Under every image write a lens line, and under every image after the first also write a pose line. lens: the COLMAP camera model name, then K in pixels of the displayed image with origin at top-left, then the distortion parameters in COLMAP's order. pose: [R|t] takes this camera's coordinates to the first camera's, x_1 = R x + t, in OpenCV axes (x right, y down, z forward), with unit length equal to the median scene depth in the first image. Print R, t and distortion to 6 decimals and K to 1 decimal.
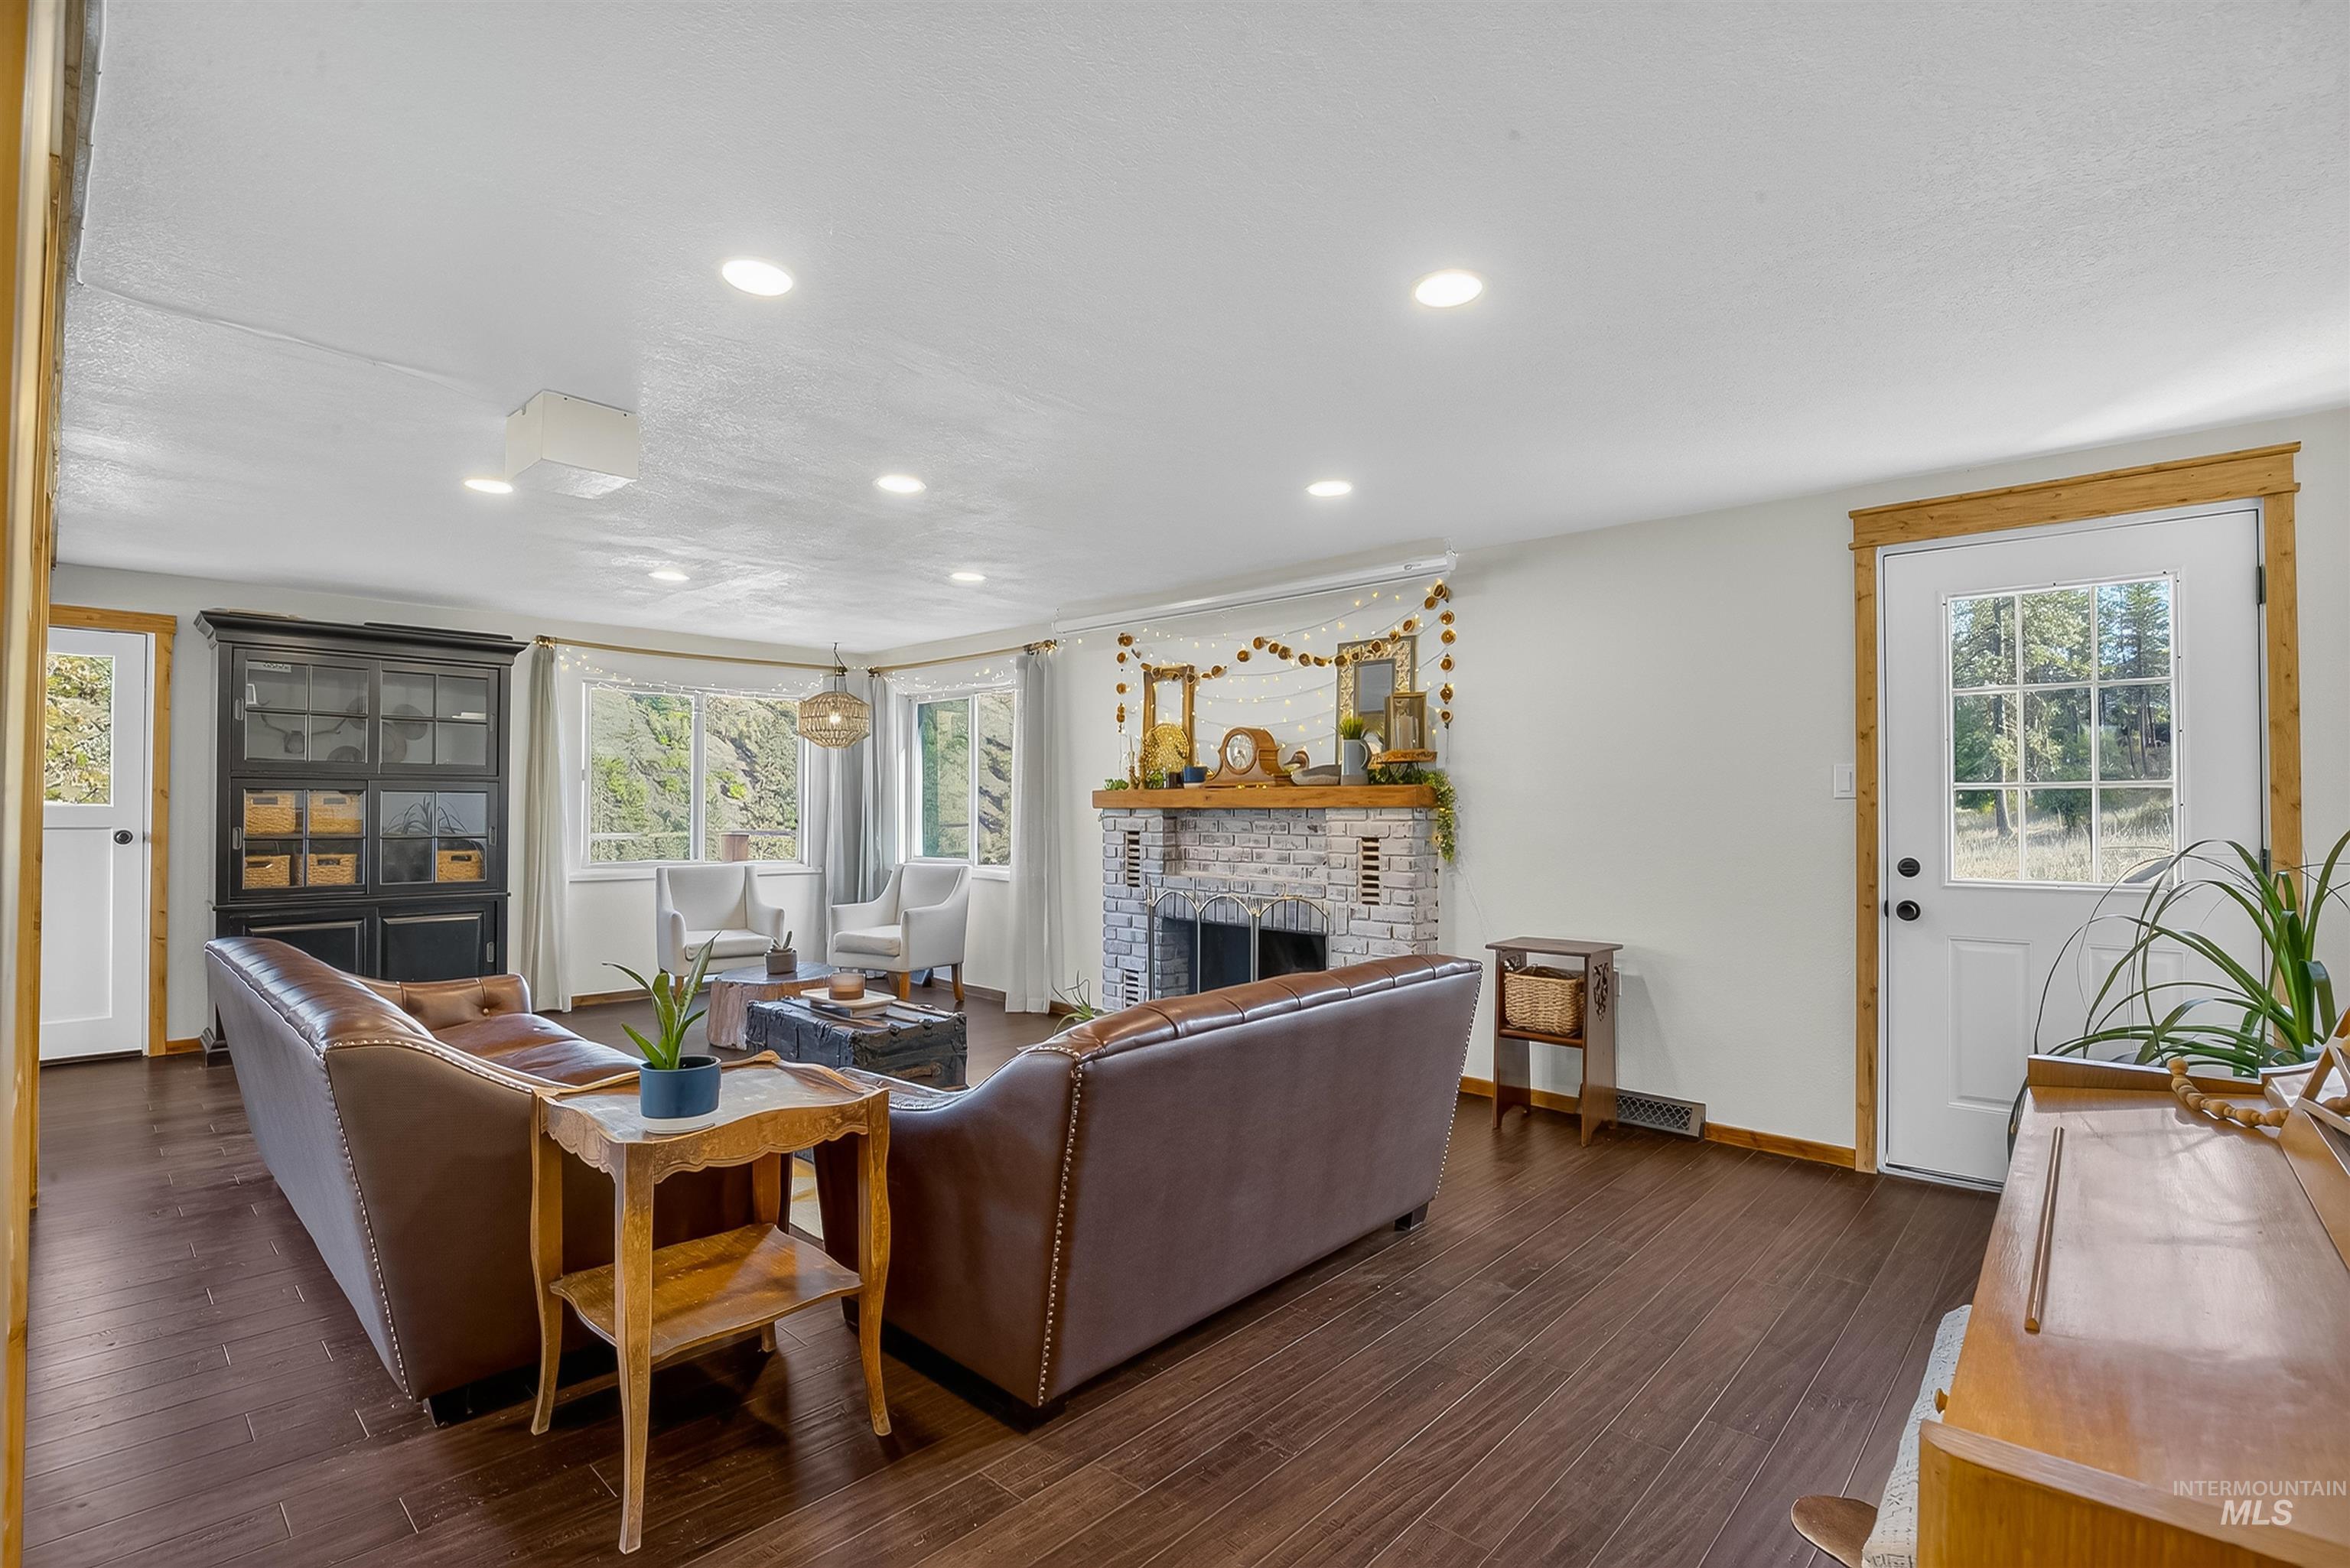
lens RADIAL K [[1083.9, 0, 1189.3], [0, 1083.9, 791.1], [0, 0, 1]] dist [-0.027630, 0.003519]
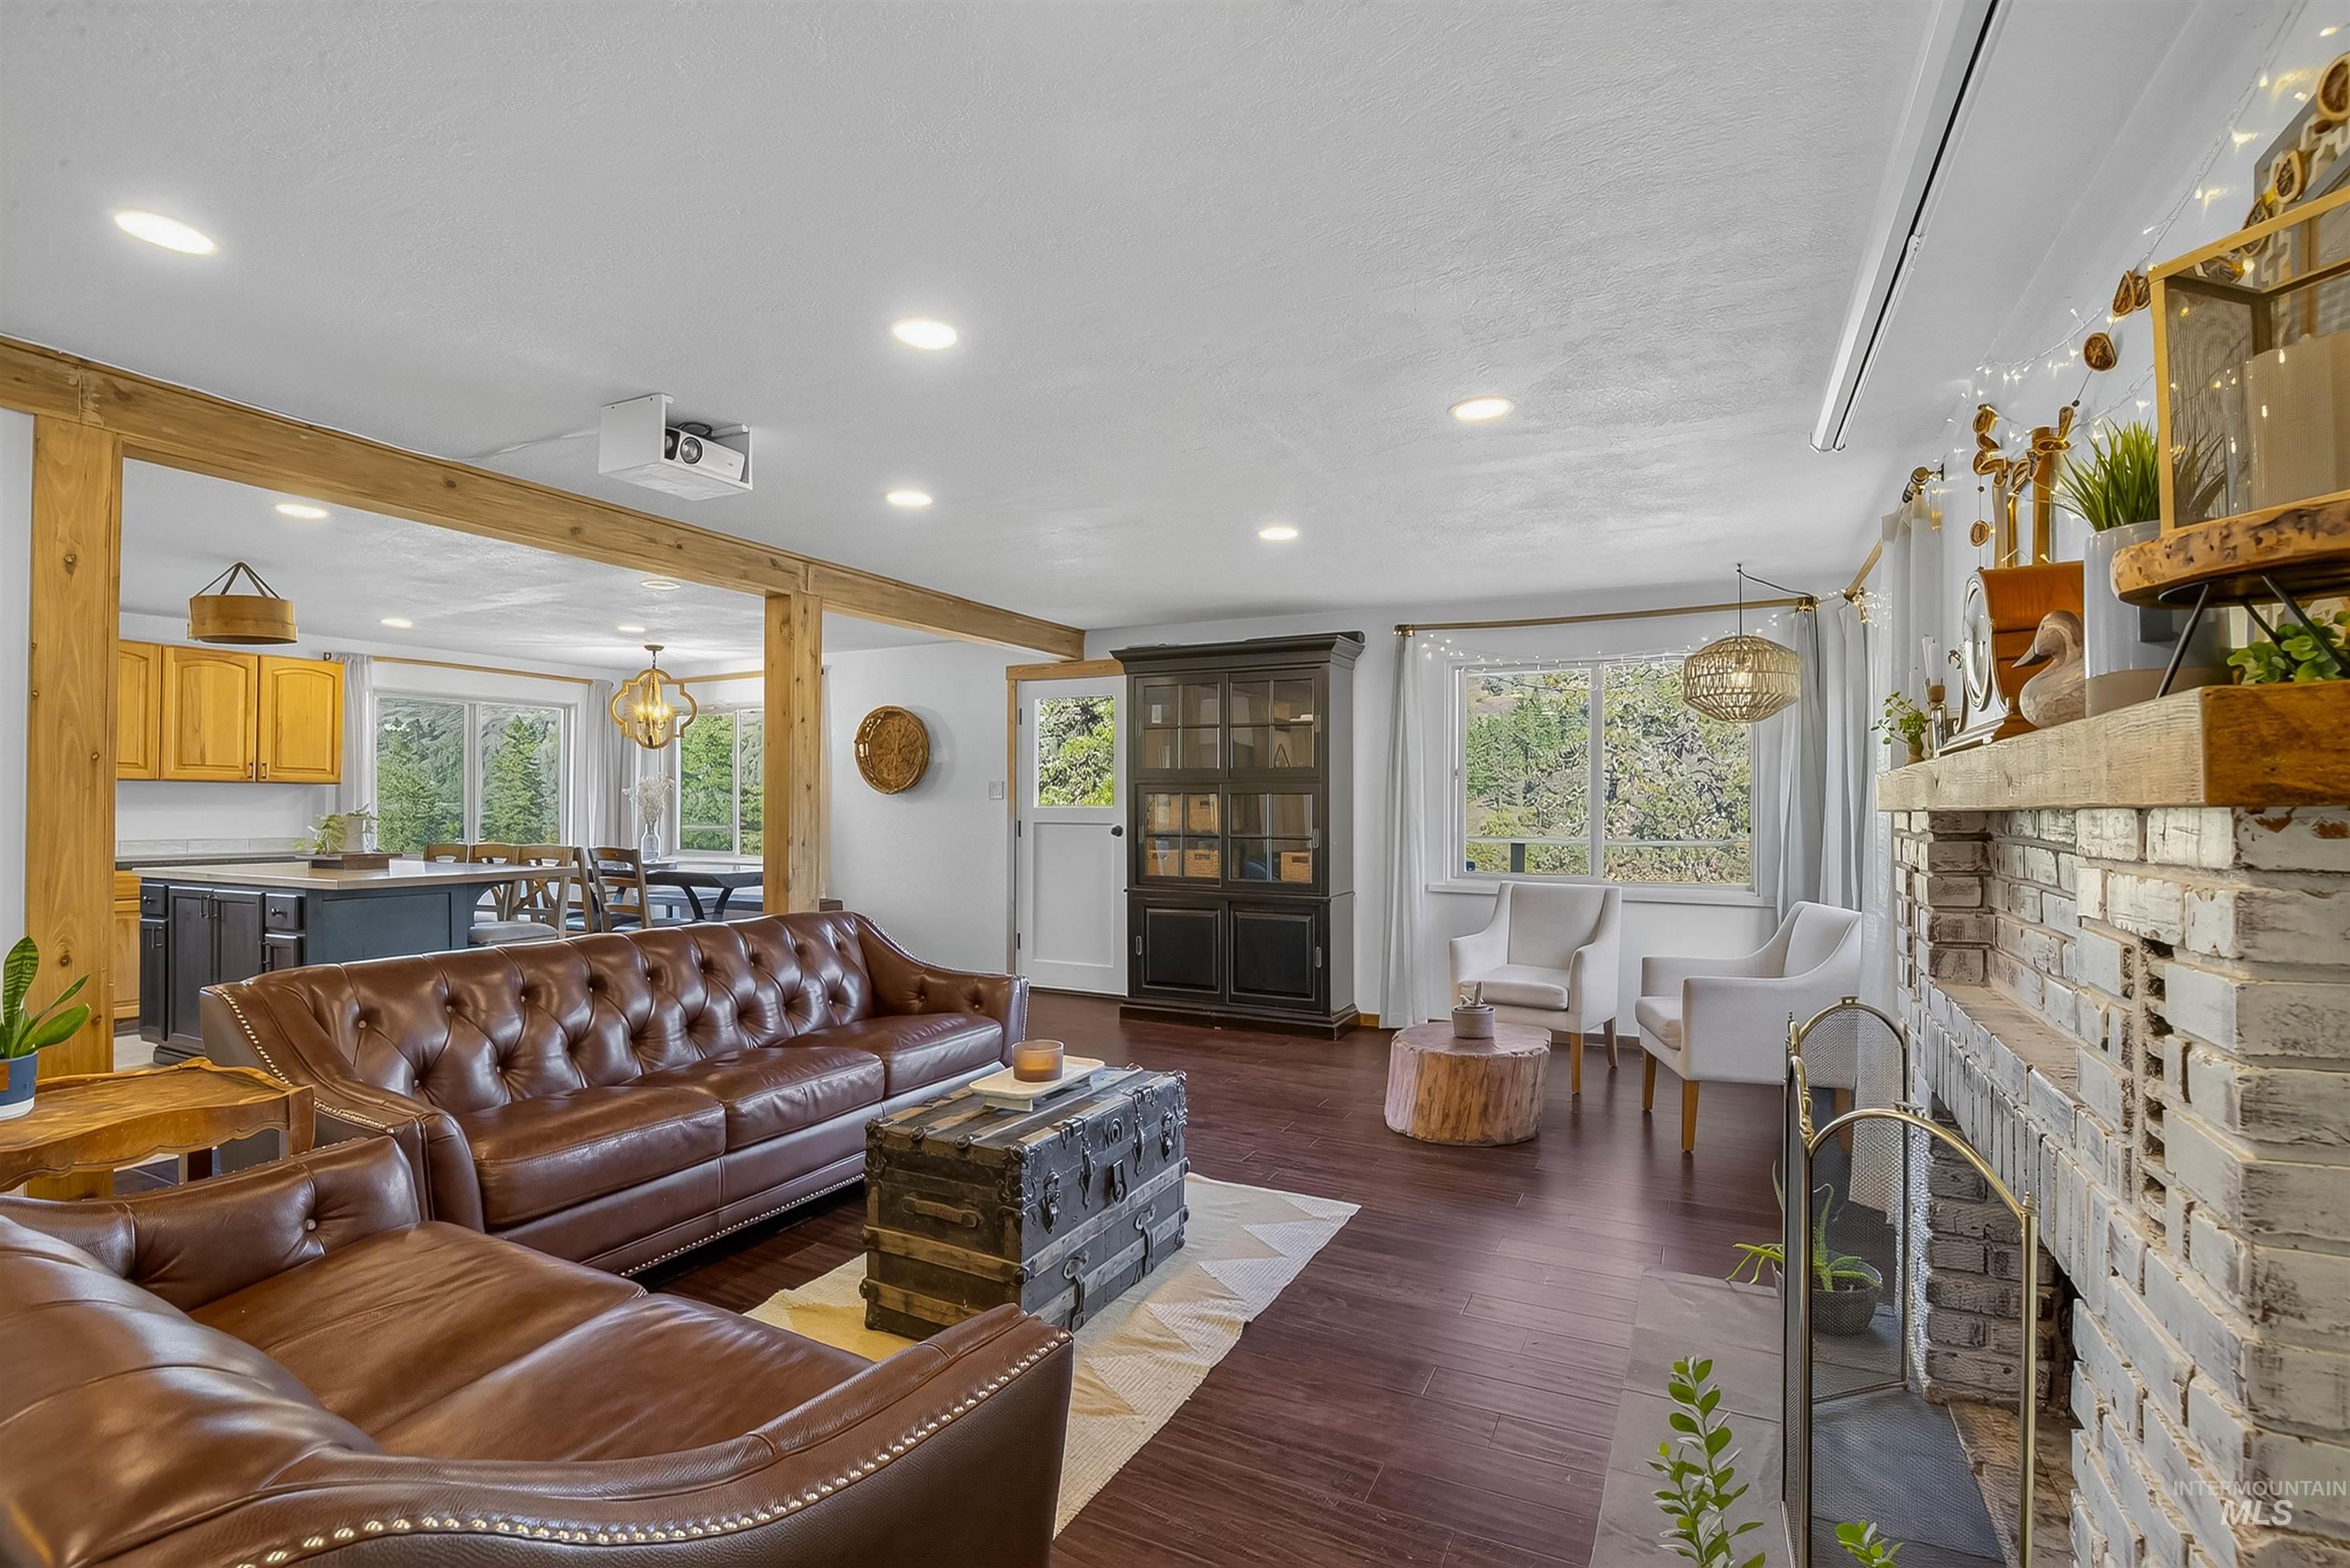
lens RADIAL K [[1083.9, 0, 1183.0], [0, 1083.9, 798.2], [0, 0, 1]] dist [-0.027630, 0.003519]
pose [[0.278650, -0.008314, -0.960357, 0.317099], [0.009193, 0.999940, -0.005989, 0.012121], [0.960349, -0.007159, 0.278710, 0.725277]]
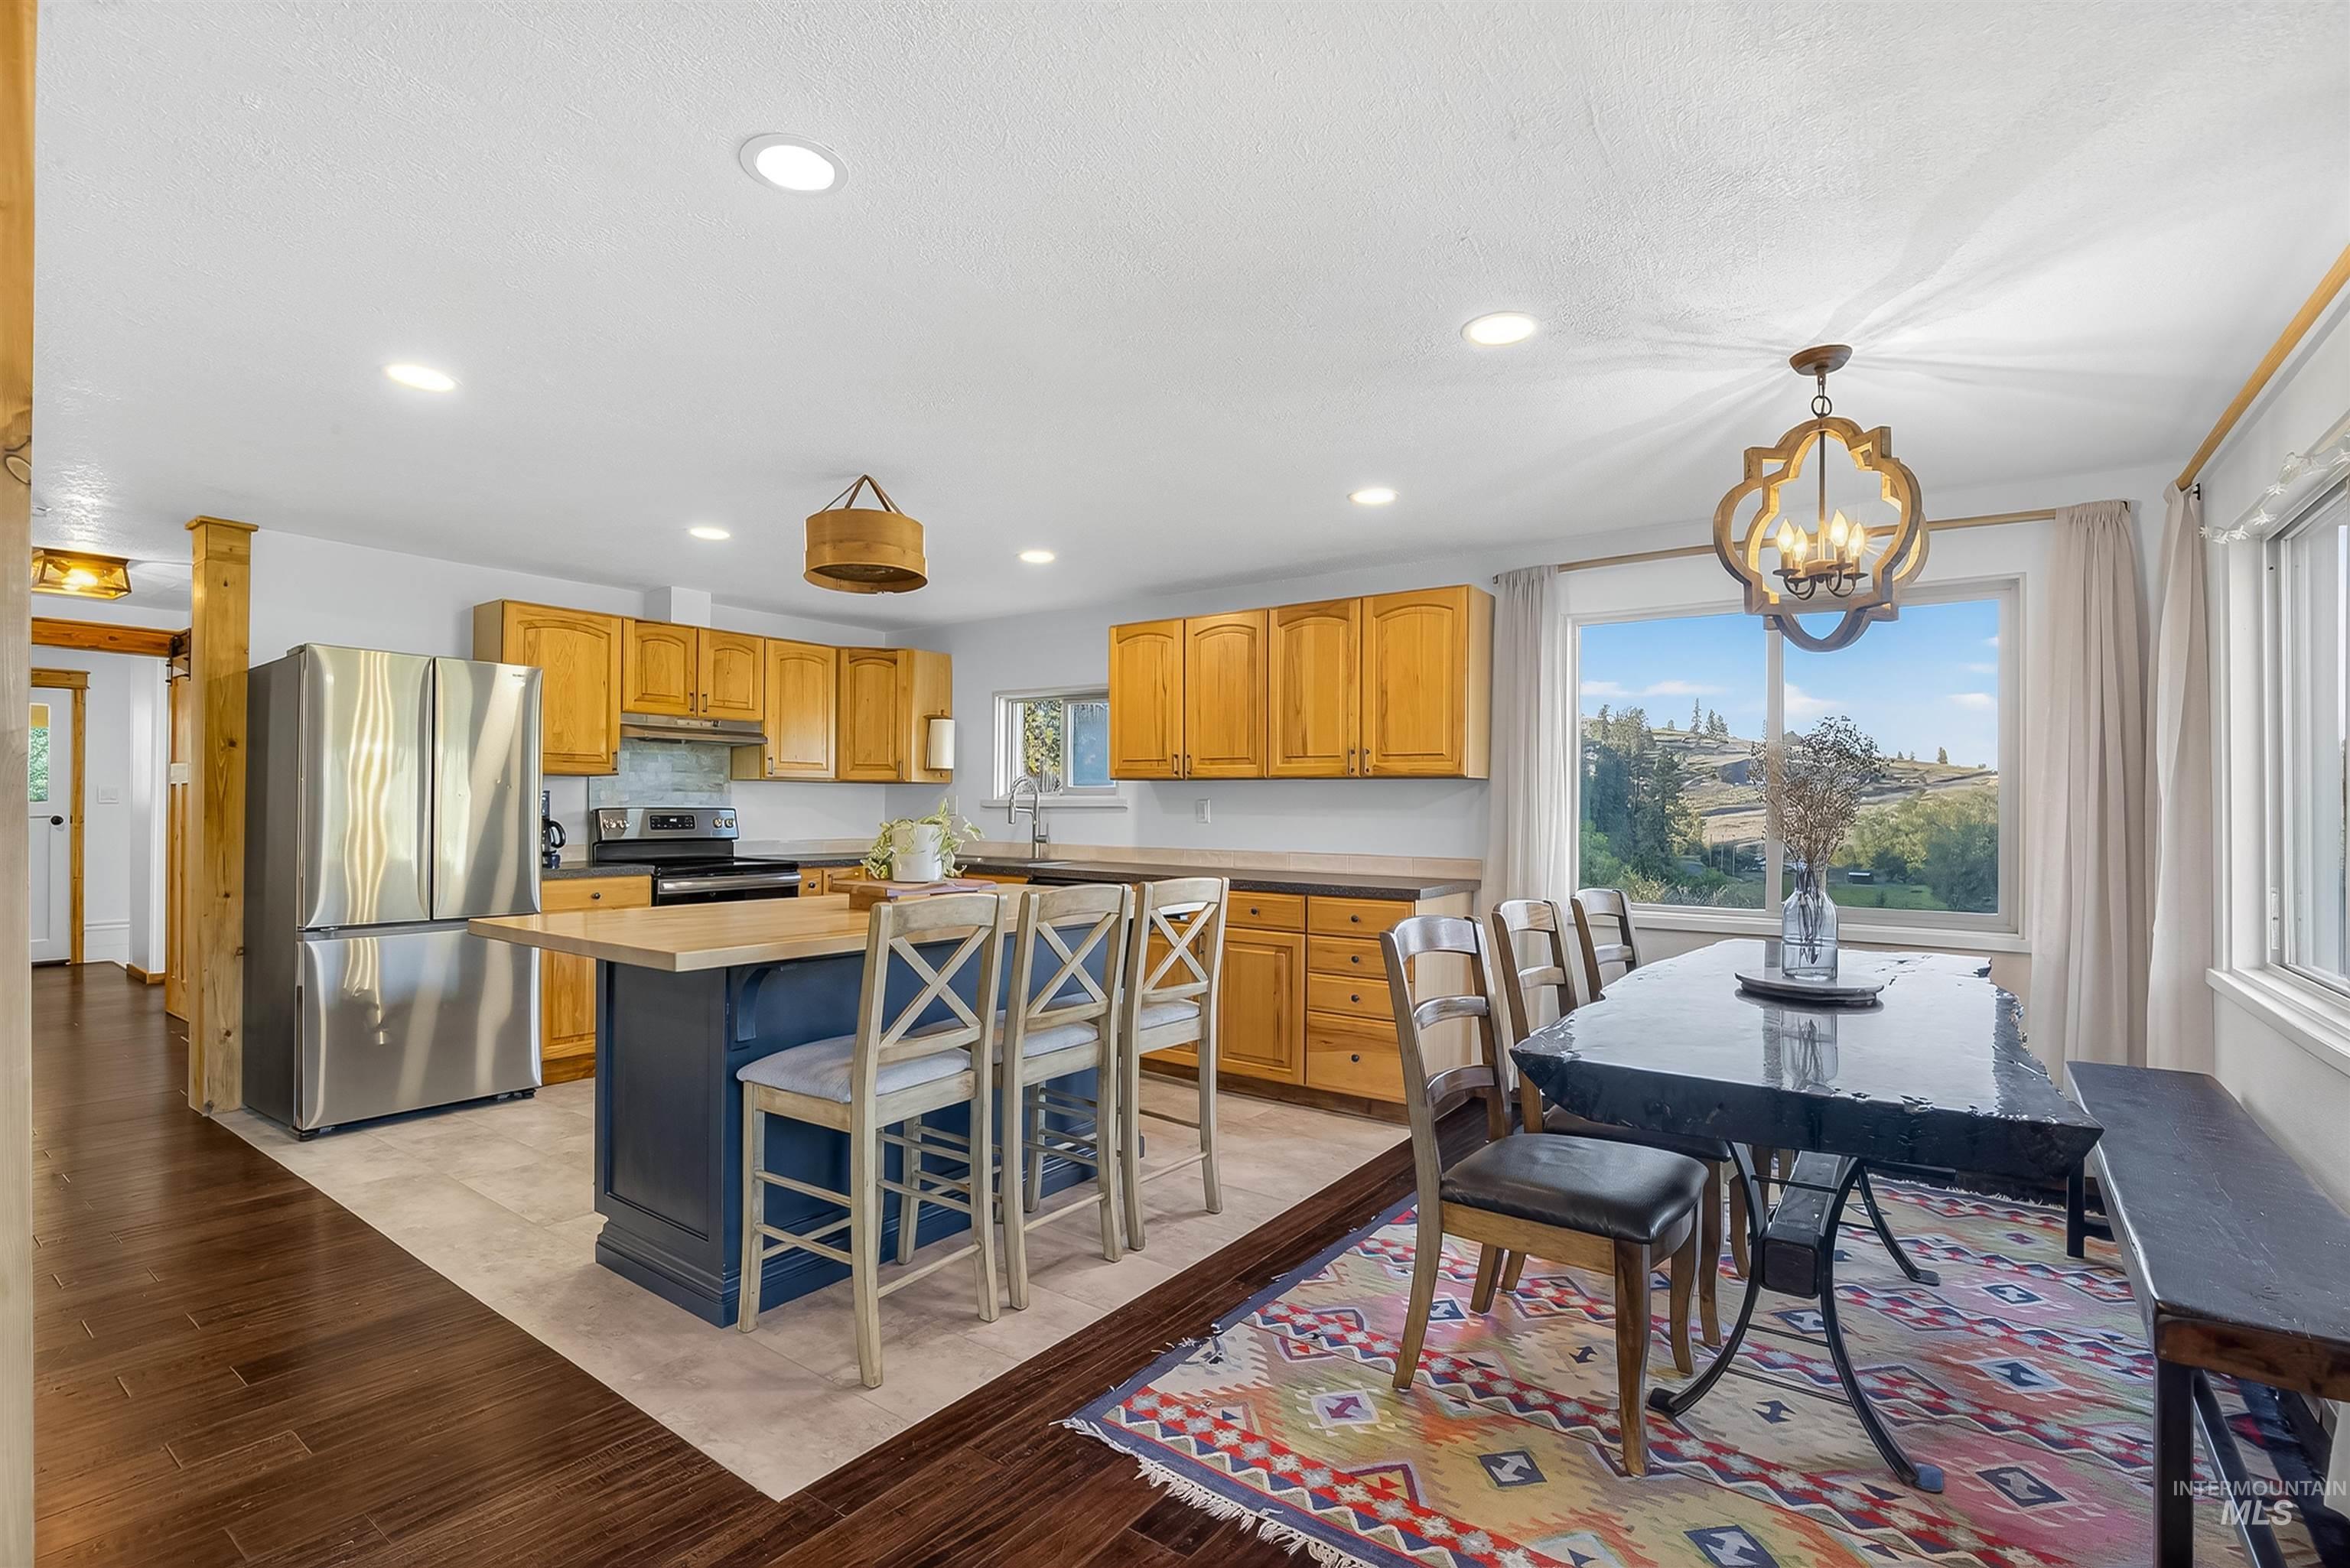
lens RADIAL K [[1083.9, 0, 1179.0], [0, 1083.9, 791.7], [0, 0, 1]] dist [-0.027630, 0.003519]
pose [[-0.992850, -0.009892, -0.118958, -0.991822], [-0.007038, 0.999678, -0.024388, 0.010239], [0.119161, -0.023376, -0.992600, 0.904145]]
